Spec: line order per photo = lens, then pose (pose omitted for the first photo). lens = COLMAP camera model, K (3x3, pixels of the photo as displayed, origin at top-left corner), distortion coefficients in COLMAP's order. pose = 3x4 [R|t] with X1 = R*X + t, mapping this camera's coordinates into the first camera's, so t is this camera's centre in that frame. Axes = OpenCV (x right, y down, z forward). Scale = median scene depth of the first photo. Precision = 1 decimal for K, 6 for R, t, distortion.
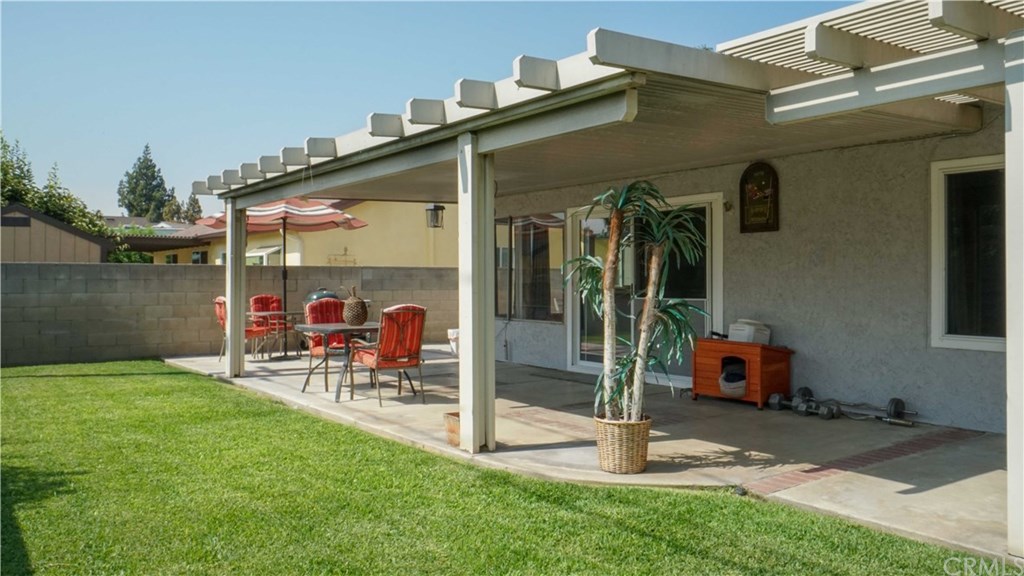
lens RADIAL K [[835.8, 0, 512.0], [0, 835.8, 285.7], [0, 0, 1]] dist [0.010006, 0.002531]
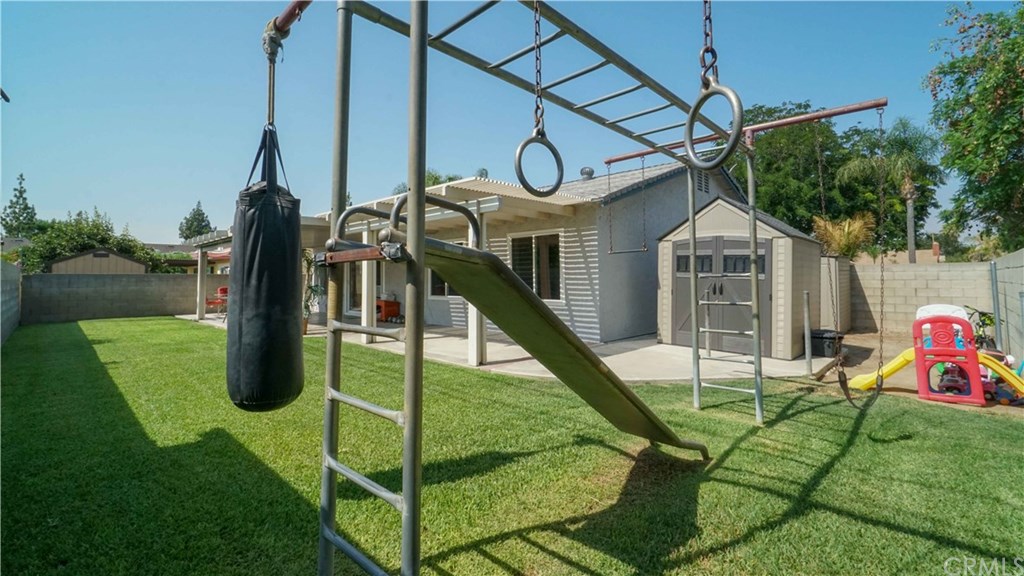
lens RADIAL K [[448.8, 0, 514.9], [0, 448.8, 264.1], [0, 0, 1]] dist [-0.007484, 0.000793]
pose [[0.978728, 0.001611, 0.205154, 0.233824], [0.007329, 0.999056, -0.042813, 0.006070], [-0.205029, 0.043406, 0.977793, -0.373072]]
